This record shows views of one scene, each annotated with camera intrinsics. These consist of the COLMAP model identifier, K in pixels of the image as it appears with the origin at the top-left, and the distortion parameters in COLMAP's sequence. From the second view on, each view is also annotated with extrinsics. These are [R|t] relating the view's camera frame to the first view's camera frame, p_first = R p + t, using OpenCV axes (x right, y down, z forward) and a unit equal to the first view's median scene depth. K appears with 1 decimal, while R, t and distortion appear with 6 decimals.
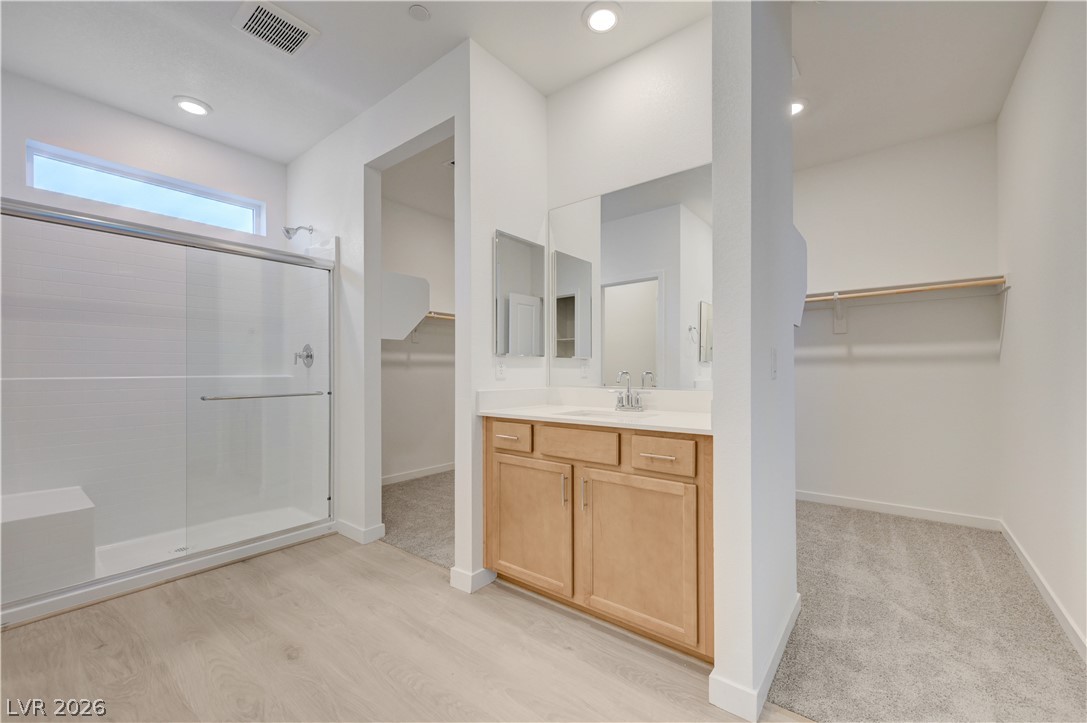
lens RADIAL K [[440.5, 0, 544.1], [0, 440.5, 372.6], [0, 0, 1]] dist [0.001183, 0.000155]
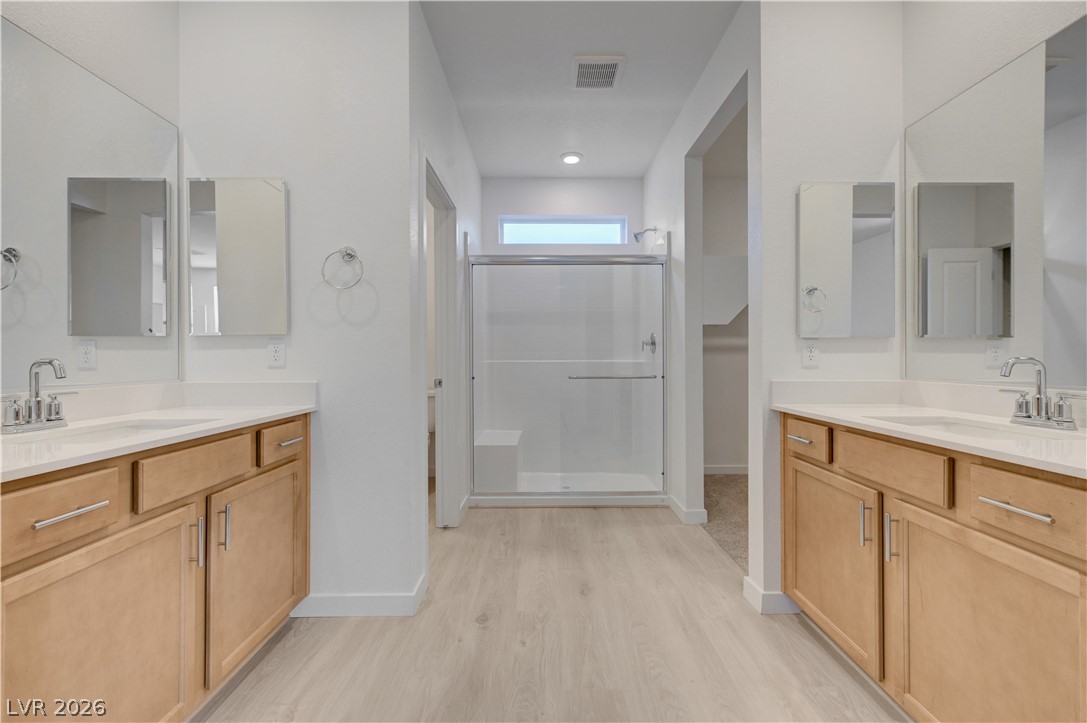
lens RADIAL K [[434.8, 0, 543.5], [0, 434.8, 361.5], [0, 0, 1]] dist [0.000207, -0.000015]
pose [[0.625342, 0.008579, -0.780303, 0.225220], [-0.001643, 0.999952, 0.009677, -0.002171], [0.780349, -0.004769, 0.625326, 0.131783]]
